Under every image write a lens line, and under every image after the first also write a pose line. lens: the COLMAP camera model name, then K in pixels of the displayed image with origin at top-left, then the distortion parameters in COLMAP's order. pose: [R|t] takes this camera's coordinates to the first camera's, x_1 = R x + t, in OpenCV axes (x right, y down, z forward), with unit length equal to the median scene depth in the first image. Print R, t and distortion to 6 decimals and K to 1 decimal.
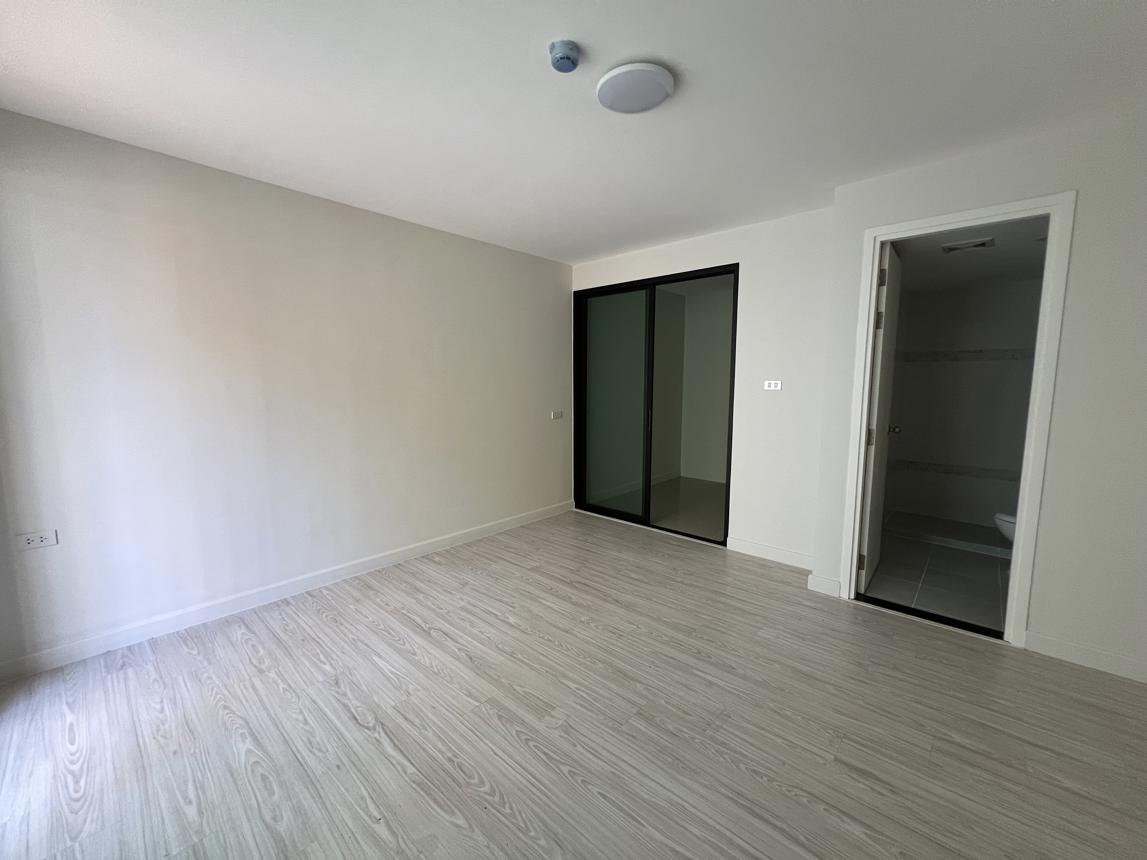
lens RADIAL K [[458.9, 0, 572.4], [0, 458.9, 426.2], [0, 0, 1]] dist [0.000207, -0.000050]
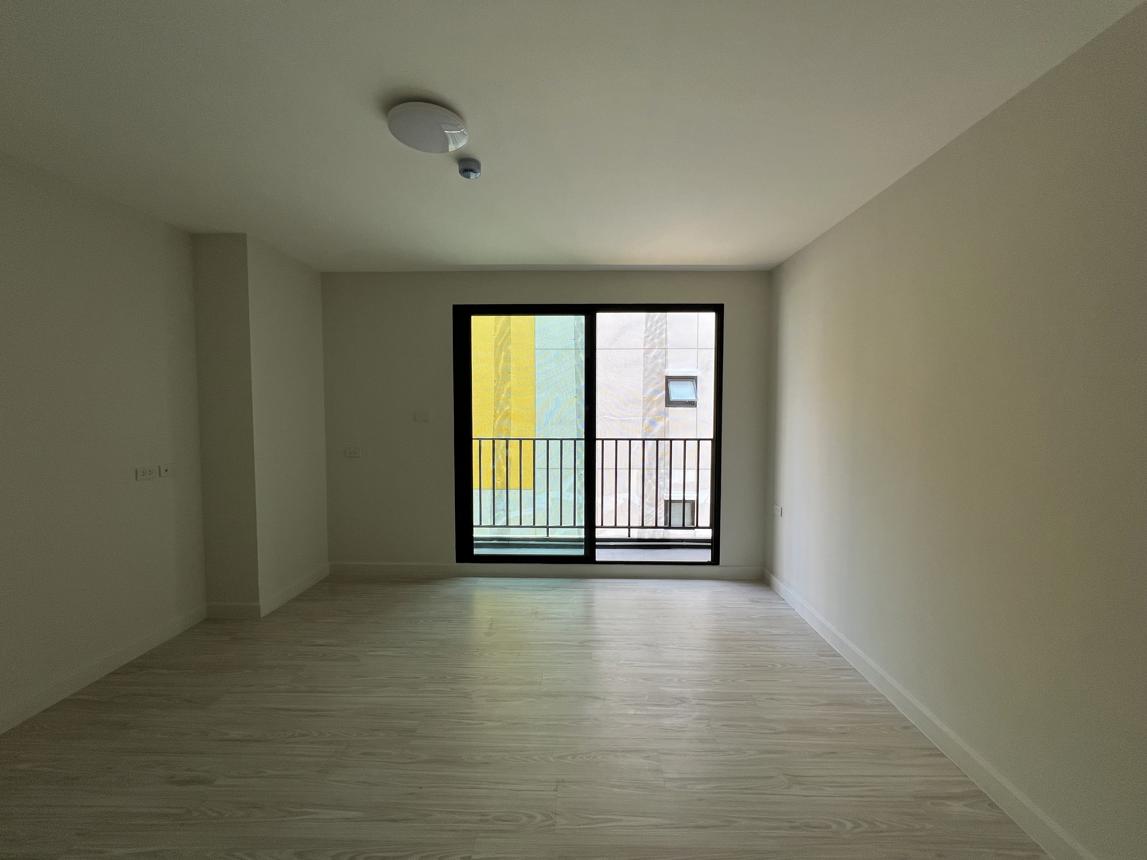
lens RADIAL K [[458.9, 0, 574.6], [0, 458.9, 433.7], [0, 0, 1]] dist [0.000207, -0.000050]
pose [[-0.754993, 0.032855, -0.654909, 0.458599], [-0.068037, 0.989428, 0.128072, -0.184609], [0.652193, 0.141252, -0.744777, 1.655356]]
